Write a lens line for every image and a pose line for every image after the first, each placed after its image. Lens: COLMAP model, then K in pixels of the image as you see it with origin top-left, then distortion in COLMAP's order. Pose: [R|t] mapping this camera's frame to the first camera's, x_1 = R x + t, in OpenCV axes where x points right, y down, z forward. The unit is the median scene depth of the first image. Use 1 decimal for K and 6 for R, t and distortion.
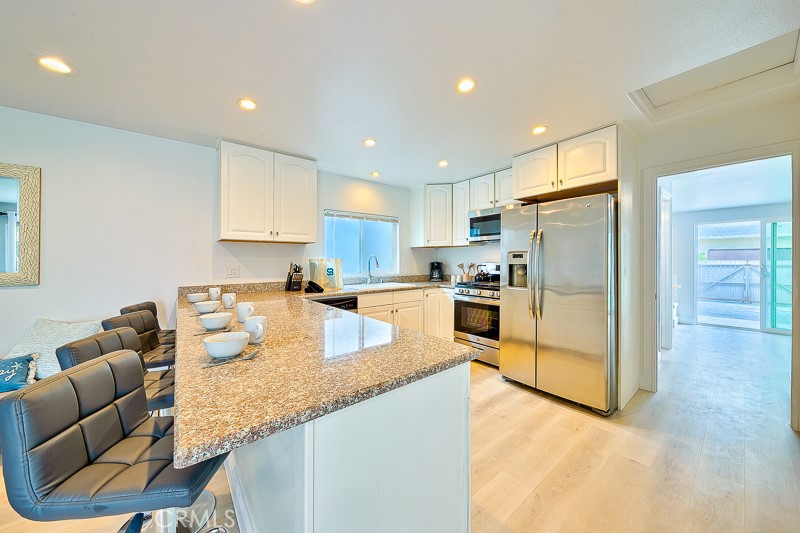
lens RADIAL K [[282.1, 0, 393.1], [0, 282.1, 261.1], [0, 0, 1]] dist [0.012637, 0.000028]
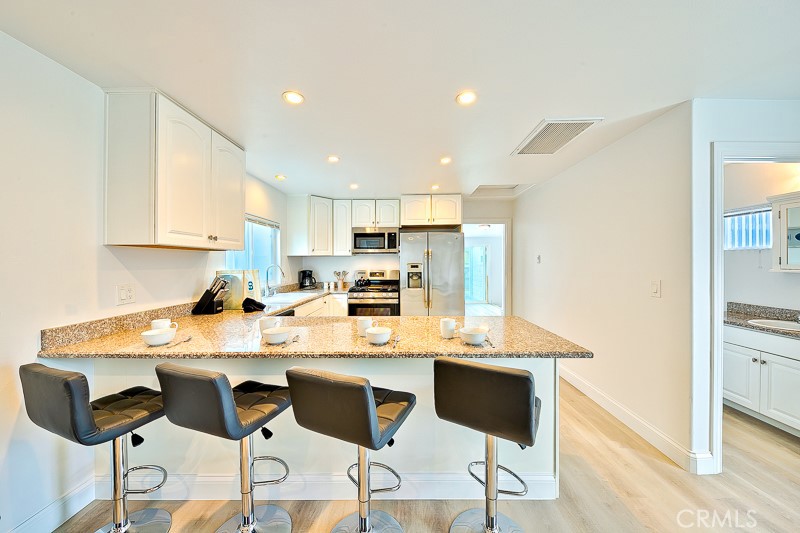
lens RADIAL K [[284.7, 0, 403.6], [0, 284.7, 264.6], [0, 0, 1]] dist [0.000528, 0.000025]
pose [[0.619286, -0.001529, 0.785164, -0.602482], [0.001866, 0.999998, 0.000476, -0.023742], [-0.785163, 0.001170, 0.619288, 0.118058]]
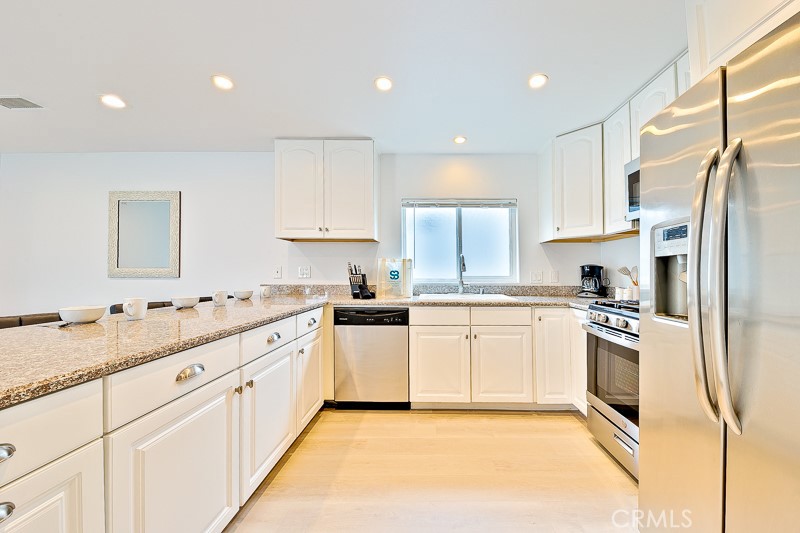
lens RADIAL K [[282.1, 0, 402.2], [0, 282.1, 268.4], [0, 0, 1]] dist [0.012637, 0.000028]
pose [[0.788433, 0.004105, -0.615106, 0.282251], [-0.009771, 0.999935, -0.005851, 0.023805], [0.615042, 0.010623, 0.788422, 0.381205]]
